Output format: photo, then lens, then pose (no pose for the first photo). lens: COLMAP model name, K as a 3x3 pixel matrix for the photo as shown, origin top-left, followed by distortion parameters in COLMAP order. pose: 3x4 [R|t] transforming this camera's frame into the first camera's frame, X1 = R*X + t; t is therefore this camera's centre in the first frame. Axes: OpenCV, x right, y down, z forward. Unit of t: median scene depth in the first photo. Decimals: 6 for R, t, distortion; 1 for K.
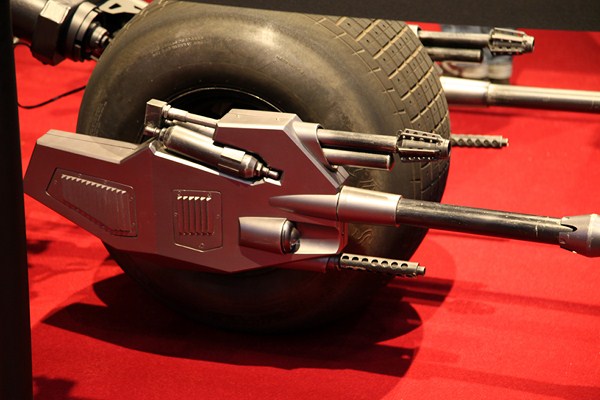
lens RADIAL K [[1631.3, 0, 299.0], [0, 1631.3, 200.4], [0, 0, 1]] dist [0.555655, 0.000000]
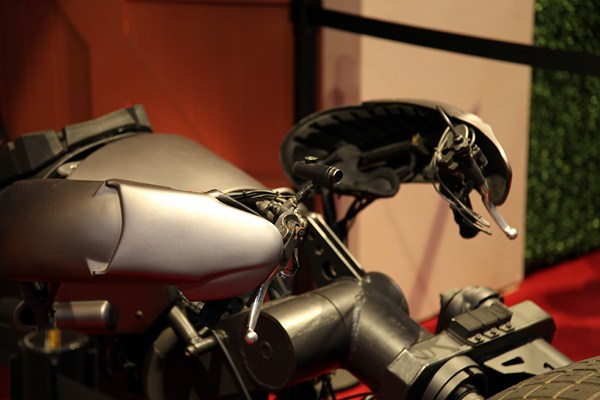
lens RADIAL K [[1631.3, 0, 299.6], [0, 1631.3, 199.5], [0, 0, 1]] dist [0.555655, 0.000000]
pose [[0.887416, 0.121809, -0.444585, 0.143945], [-0.165088, 0.984464, -0.059797, -0.158283], [0.430394, 0.126461, 0.893738, 0.384458]]
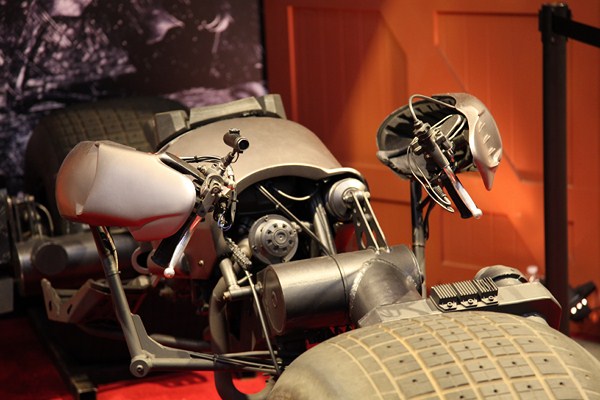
lens RADIAL K [[1631.3, 0, 298.4], [0, 1631.3, 196.1], [0, 0, 1]] dist [0.555655, 0.000000]
pose [[0.583993, 0.156634, -0.796504, 0.557062], [-0.240281, 0.970592, 0.014696, -0.209098], [0.775382, 0.182803, 0.604455, 0.545675]]
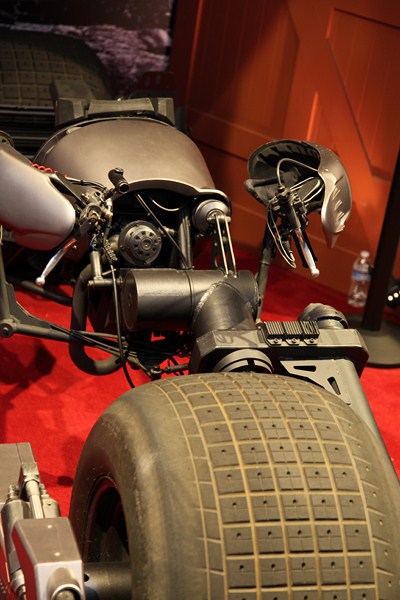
lens RADIAL K [[1424.6, 0, 200.8], [0, 1424.6, 300.7], [0, 0, 1]] dist [0.414053, 0.000000]
pose [[0.542298, 0.412509, -0.731949, 0.524765], [-0.425176, 0.886130, 0.184390, -0.336629], [0.724664, 0.211213, 0.655936, 0.526918]]
